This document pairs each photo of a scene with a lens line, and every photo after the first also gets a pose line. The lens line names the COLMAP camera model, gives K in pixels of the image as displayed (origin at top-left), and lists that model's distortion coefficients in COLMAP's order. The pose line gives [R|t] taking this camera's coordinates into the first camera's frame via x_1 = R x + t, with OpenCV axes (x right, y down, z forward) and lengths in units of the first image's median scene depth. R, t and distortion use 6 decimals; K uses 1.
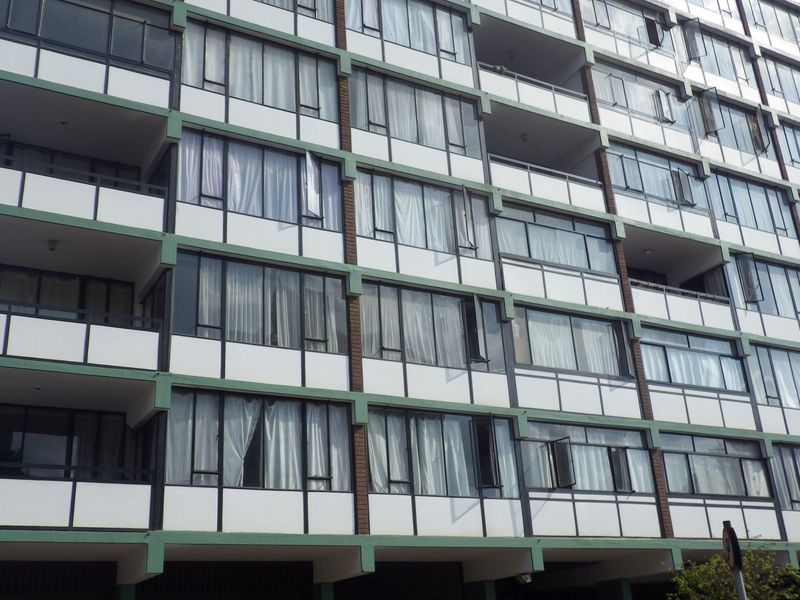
lens RADIAL K [[884.7, 0, 386.2], [0, 884.7, 299.5], [0, 0, 1]] dist [-0.000975, 0.000595]
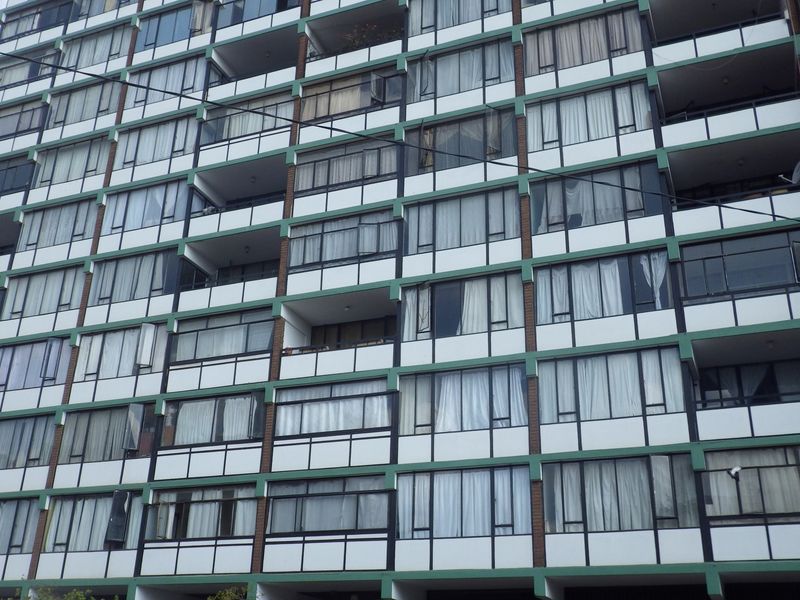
lens RADIAL K [[884.7, 0, 386.2], [0, 884.7, 299.5], [0, 0, 1]] dist [-0.000975, 0.000595]
pose [[0.626684, -0.251211, -0.737672, 1.359270], [0.236934, 0.963224, -0.126736, 0.103277], [0.742381, -0.095356, 0.663158, 0.359924]]
